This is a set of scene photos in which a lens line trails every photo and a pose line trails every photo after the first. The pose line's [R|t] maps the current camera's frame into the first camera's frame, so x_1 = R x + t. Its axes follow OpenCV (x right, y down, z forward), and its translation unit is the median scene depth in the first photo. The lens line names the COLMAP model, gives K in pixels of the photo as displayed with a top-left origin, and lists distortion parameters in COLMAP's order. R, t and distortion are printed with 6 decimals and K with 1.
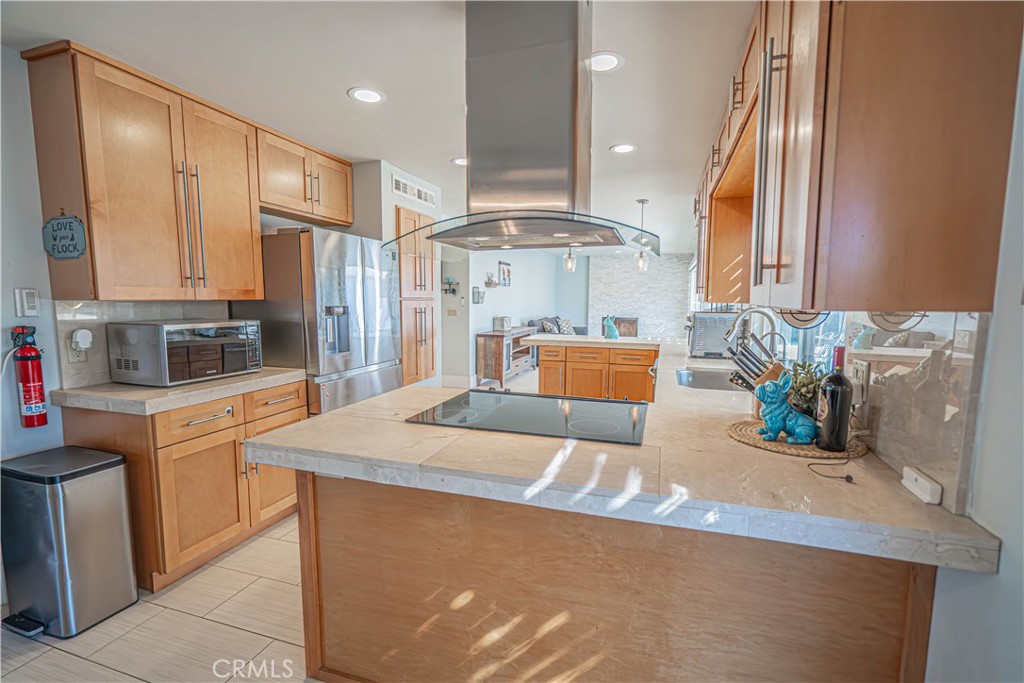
lens RADIAL K [[462.2, 0, 513.5], [0, 462.2, 338.8], [0, 0, 1]] dist [0.003219, 0.002180]
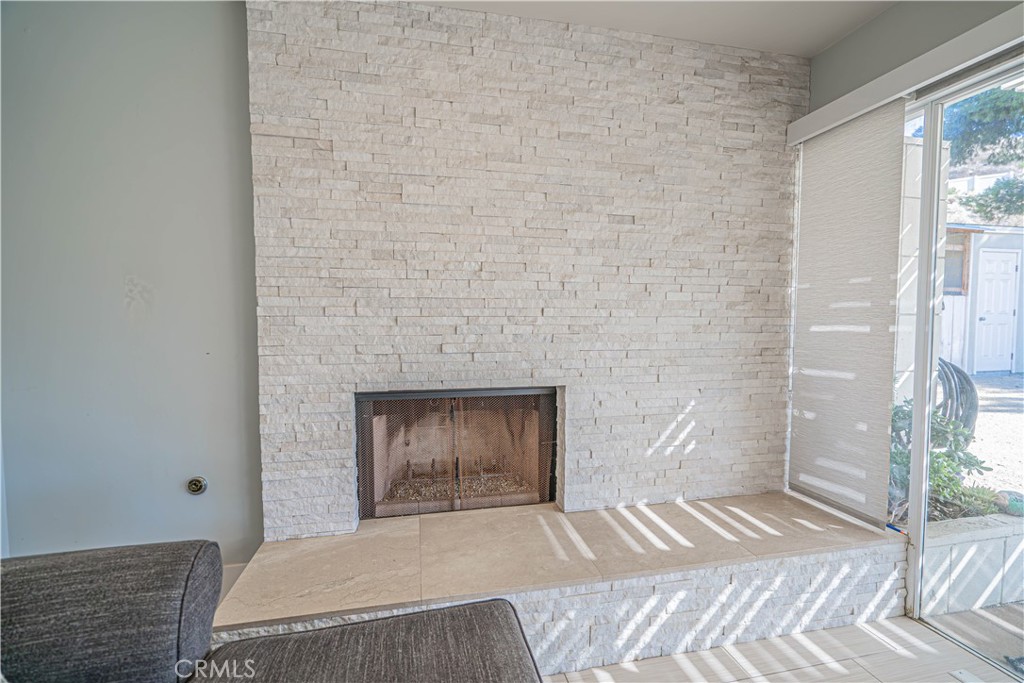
lens RADIAL K [[462.2, 0, 513.7], [0, 462.2, 344.3], [0, 0, 1]] dist [0.003219, 0.002180]
pose [[0.855454, -0.040378, 0.516302, 0.353477], [0.055430, 0.998368, -0.013761, -0.133128], [-0.514904, 0.040390, 0.856296, 1.880418]]
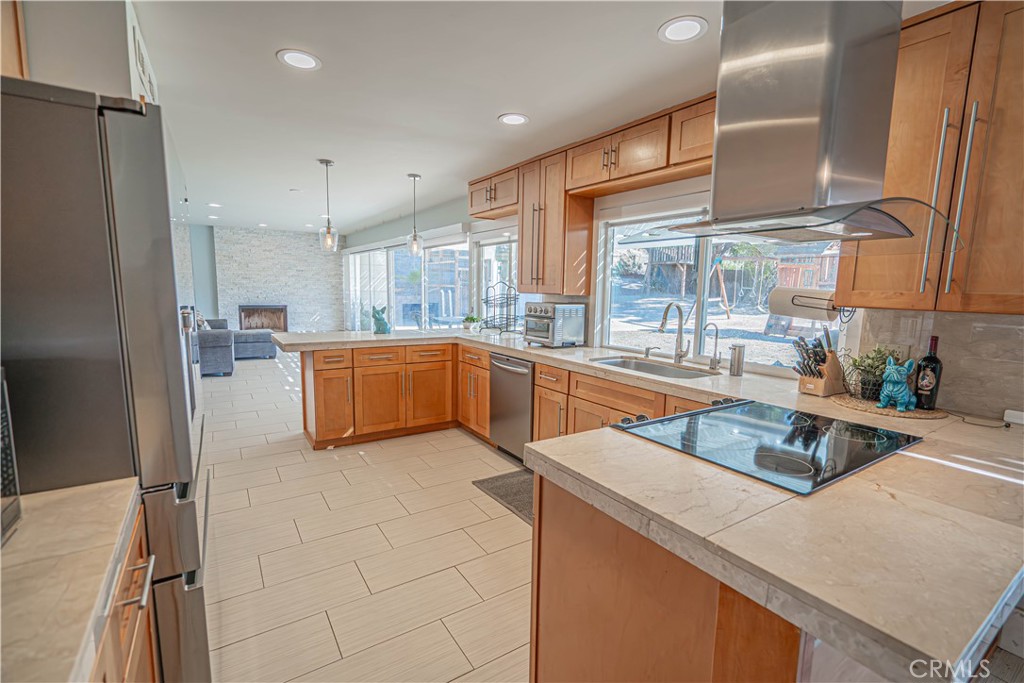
lens RADIAL K [[462.2, 0, 513.8], [0, 462.2, 349.1], [0, 0, 1]] dist [0.003219, 0.002180]
pose [[0.621779, -0.098828, 0.776932, -0.317747], [0.052348, 0.995032, 0.084677, -0.034320], [-0.781441, -0.011979, 0.623864, 0.294436]]
